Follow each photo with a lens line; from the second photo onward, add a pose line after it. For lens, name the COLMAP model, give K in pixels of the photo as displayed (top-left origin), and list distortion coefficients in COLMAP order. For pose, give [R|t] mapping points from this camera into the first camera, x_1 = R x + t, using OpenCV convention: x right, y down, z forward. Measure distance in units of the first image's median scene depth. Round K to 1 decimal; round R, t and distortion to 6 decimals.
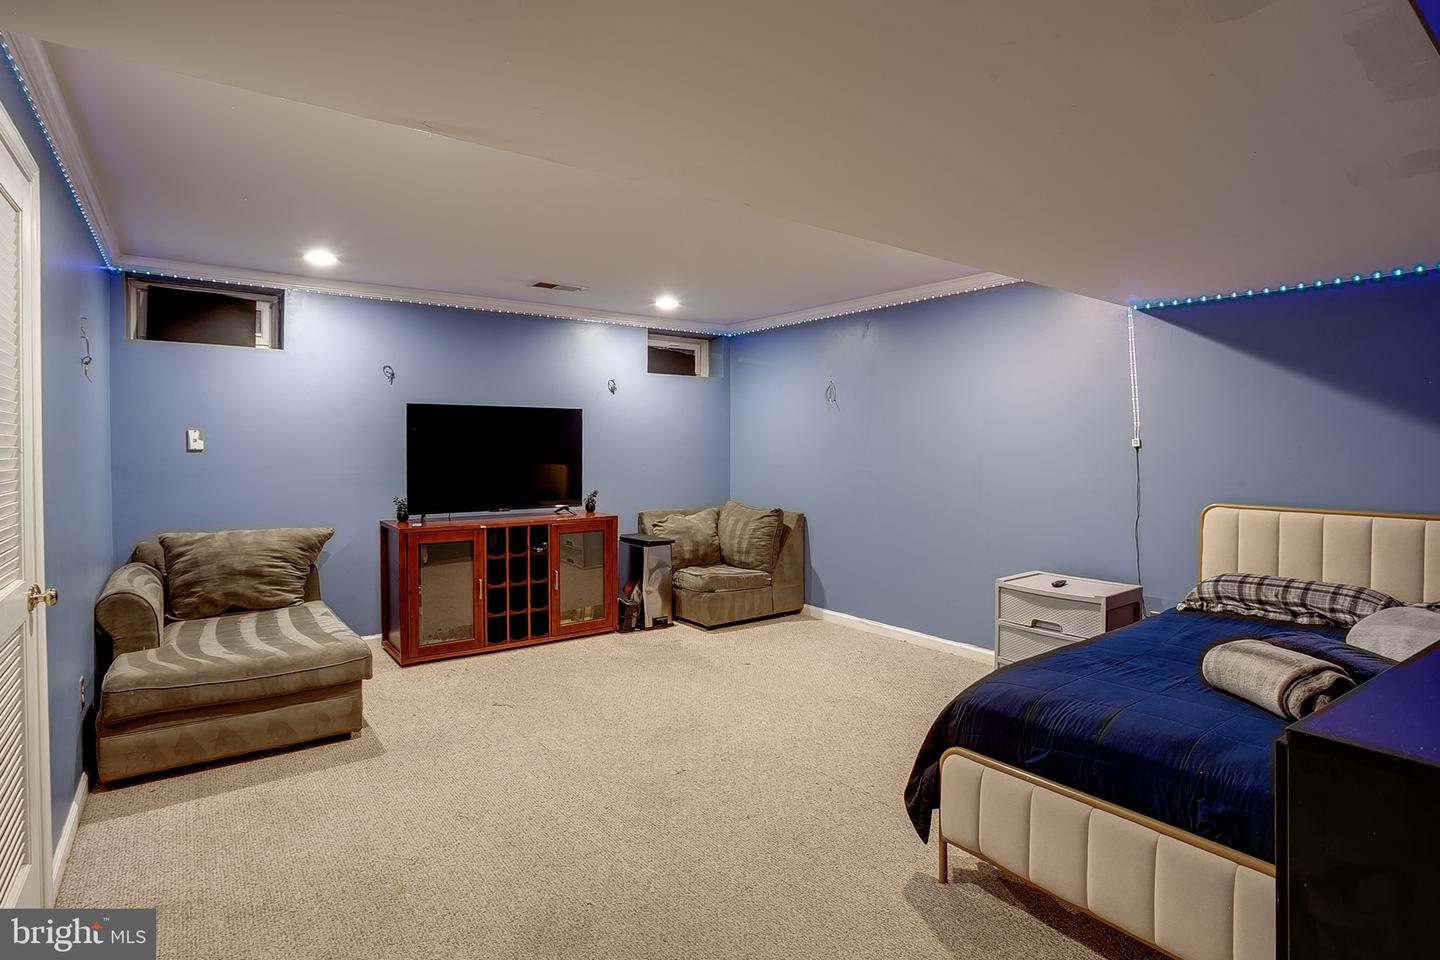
lens RADIAL K [[723.8, 0, 723.4], [0, 723.8, 466.7], [0, 0, 1]] dist [-0.026386, 0.000273]
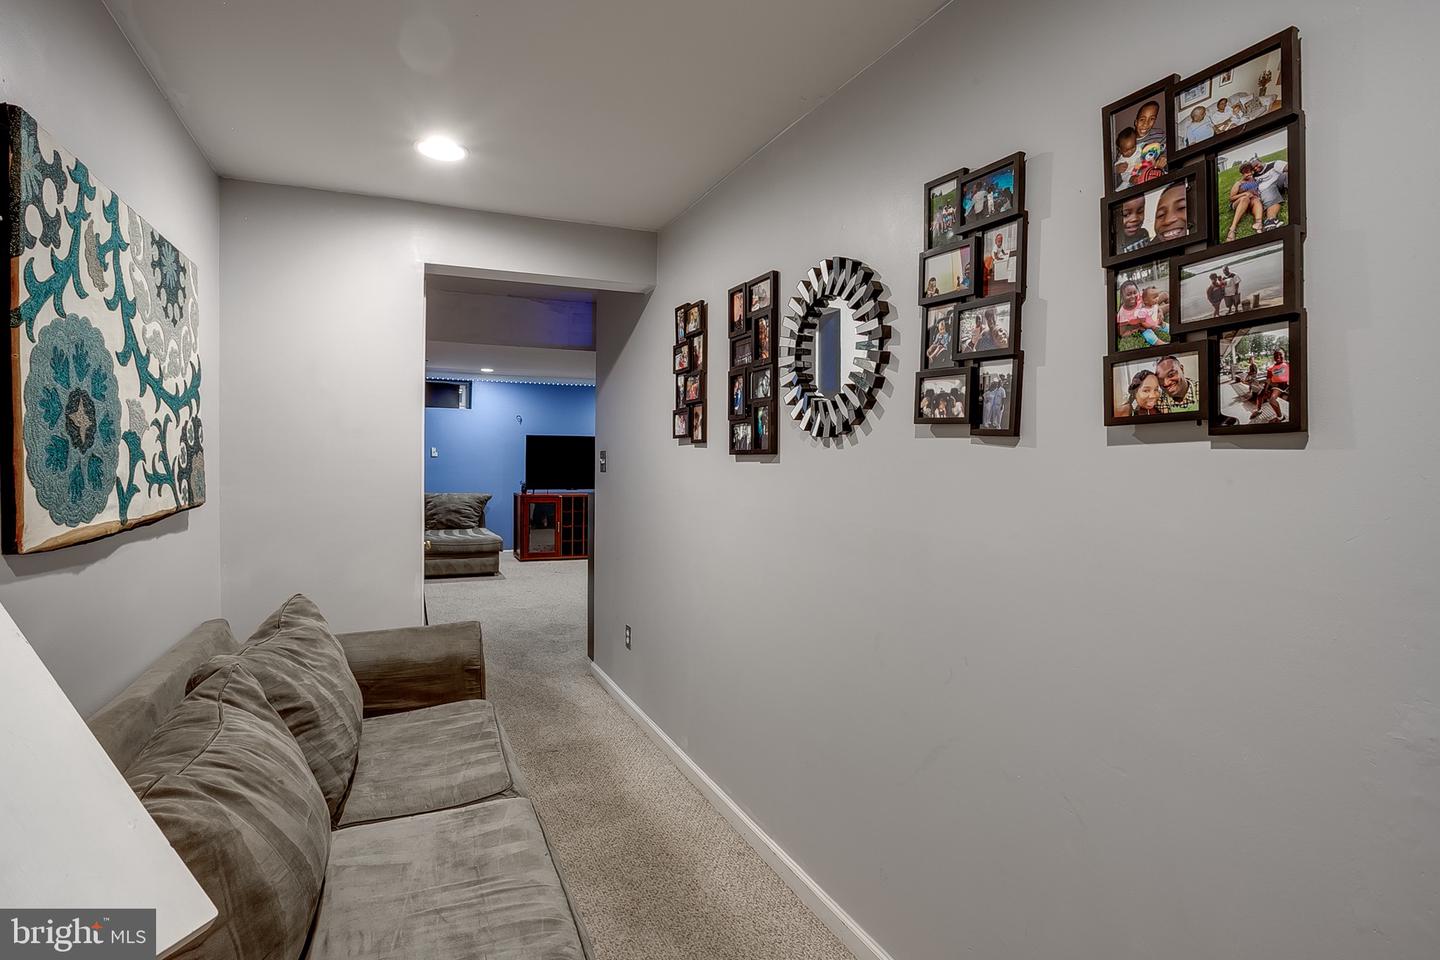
lens RADIAL K [[723.8, 0, 718.6], [0, 723.8, 471.2], [0, 0, 1]] dist [-0.026386, 0.000273]
pose [[0.977445, 0.009871, -0.210960, 0.550510], [-0.012800, 0.999840, -0.012523, 0.035405], [0.210802, 0.014941, 0.977415, -0.926440]]
